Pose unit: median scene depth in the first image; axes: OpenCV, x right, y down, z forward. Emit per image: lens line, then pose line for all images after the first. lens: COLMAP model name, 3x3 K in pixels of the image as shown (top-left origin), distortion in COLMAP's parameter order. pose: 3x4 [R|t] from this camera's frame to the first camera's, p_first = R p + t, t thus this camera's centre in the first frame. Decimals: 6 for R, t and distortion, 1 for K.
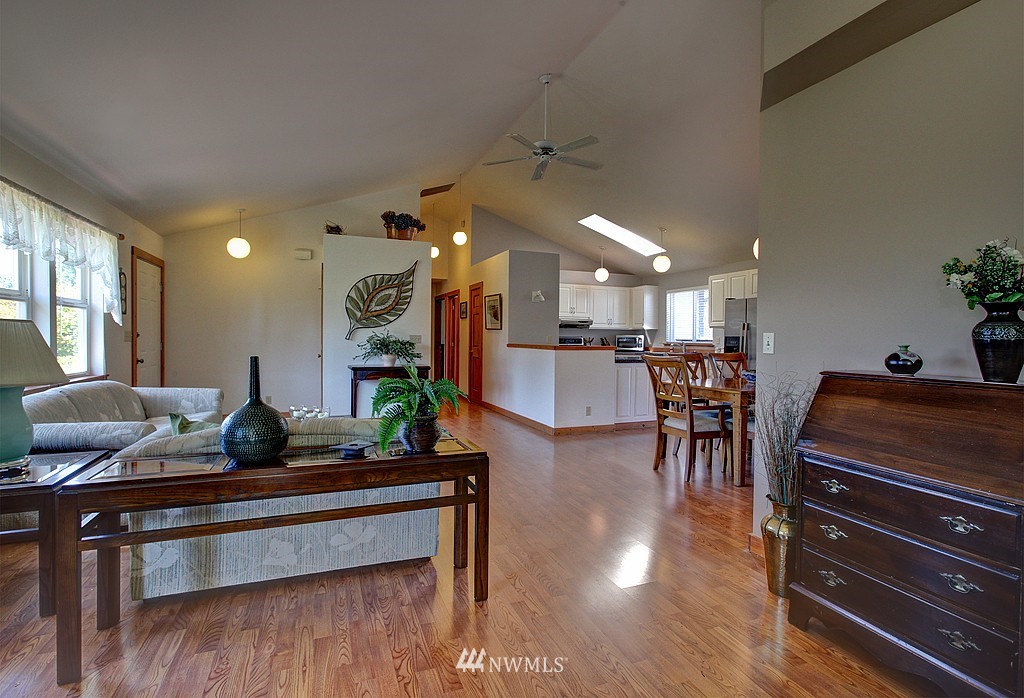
lens RADIAL K [[482.5, 0, 511.6], [0, 482.5, 341.7], [0, 0, 1]] dist [-0.001750, -0.000102]
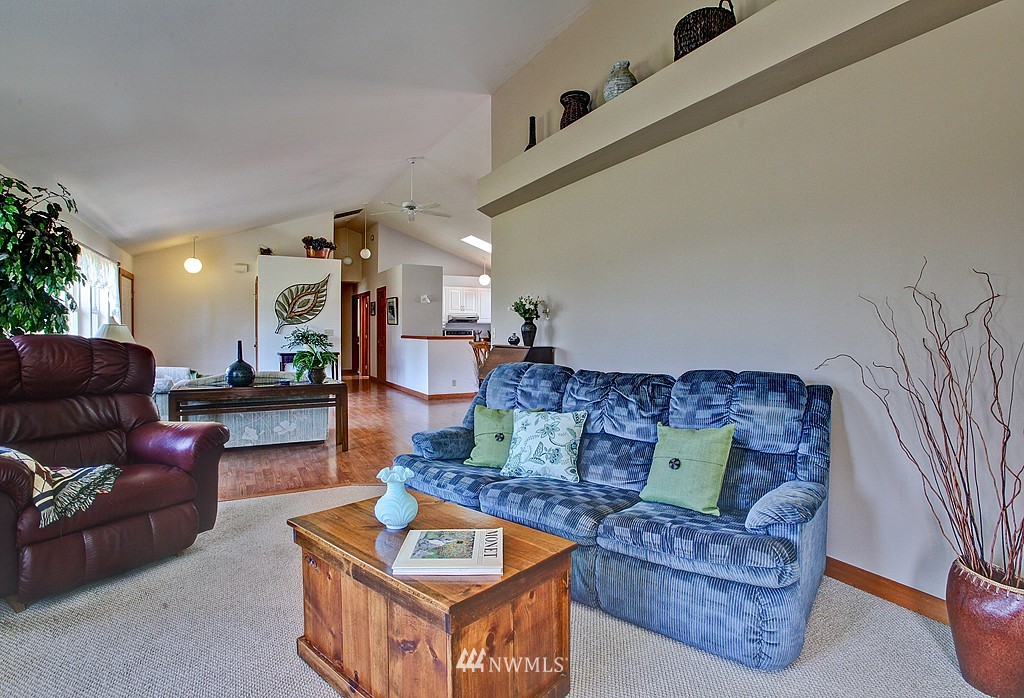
lens RADIAL K [[508.7, 0, 502.2], [0, 508.7, 334.5], [0, 0, 1]] dist [-0.044639, 0.017803]
pose [[0.994820, -0.008766, 0.101275, 0.133646], [0.008741, 0.999962, 0.000694, 0.003257], [-0.101277, 0.000195, 0.994858, -0.433727]]
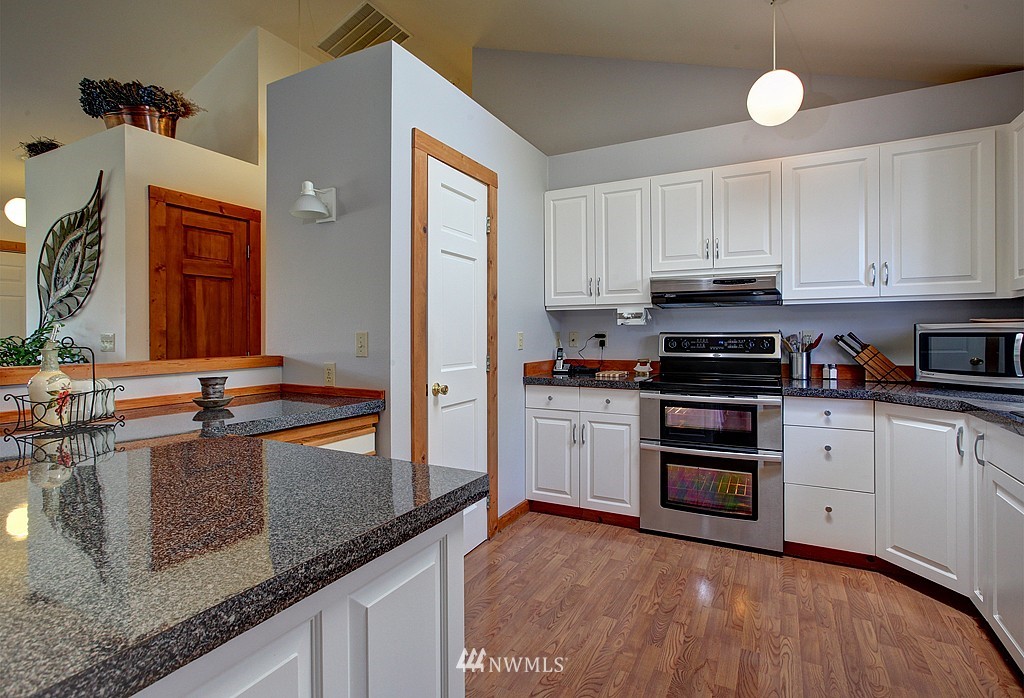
lens RADIAL K [[508.7, 0, 502.2], [0, 508.7, 334.5], [0, 0, 1]] dist [-0.044639, 0.017803]
pose [[0.634081, -0.010892, -0.773190, 0.416040], [0.001459, 0.999916, -0.012889, -0.006344], [0.773265, 0.007044, 0.634044, 0.968260]]
